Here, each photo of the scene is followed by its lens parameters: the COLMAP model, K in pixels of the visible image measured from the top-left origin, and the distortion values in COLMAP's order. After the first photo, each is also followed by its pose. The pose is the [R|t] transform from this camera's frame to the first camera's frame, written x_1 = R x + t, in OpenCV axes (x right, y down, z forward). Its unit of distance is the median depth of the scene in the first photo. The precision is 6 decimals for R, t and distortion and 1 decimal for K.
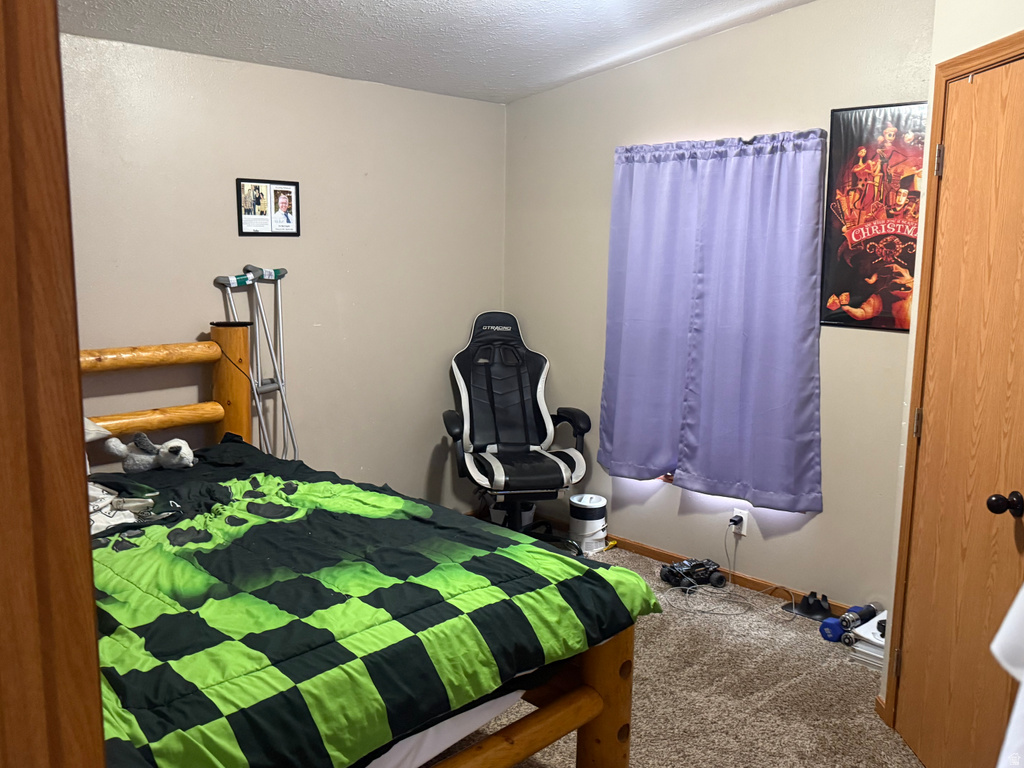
lens RADIAL K [[916.5, 0, 512.0], [0, 916.5, 384.0], [0, 0, 1]] dist [0.181354, -0.363461]
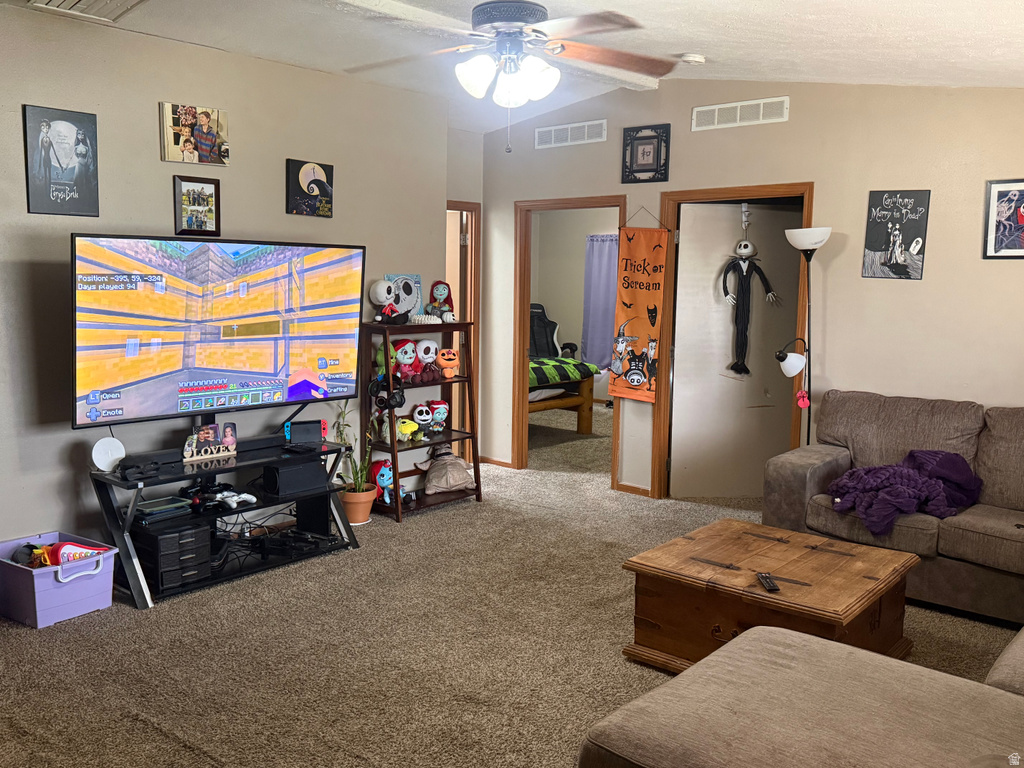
lens RADIAL K [[916.5, 0, 512.0], [0, 916.5, 384.0], [0, 0, 1]] dist [0.181354, -0.363461]
pose [[0.999394, -0.004890, 0.034463, -0.172453], [0.006198, 0.999261, -0.037945, 0.231664], [-0.034252, 0.038135, 0.998685, -1.424348]]
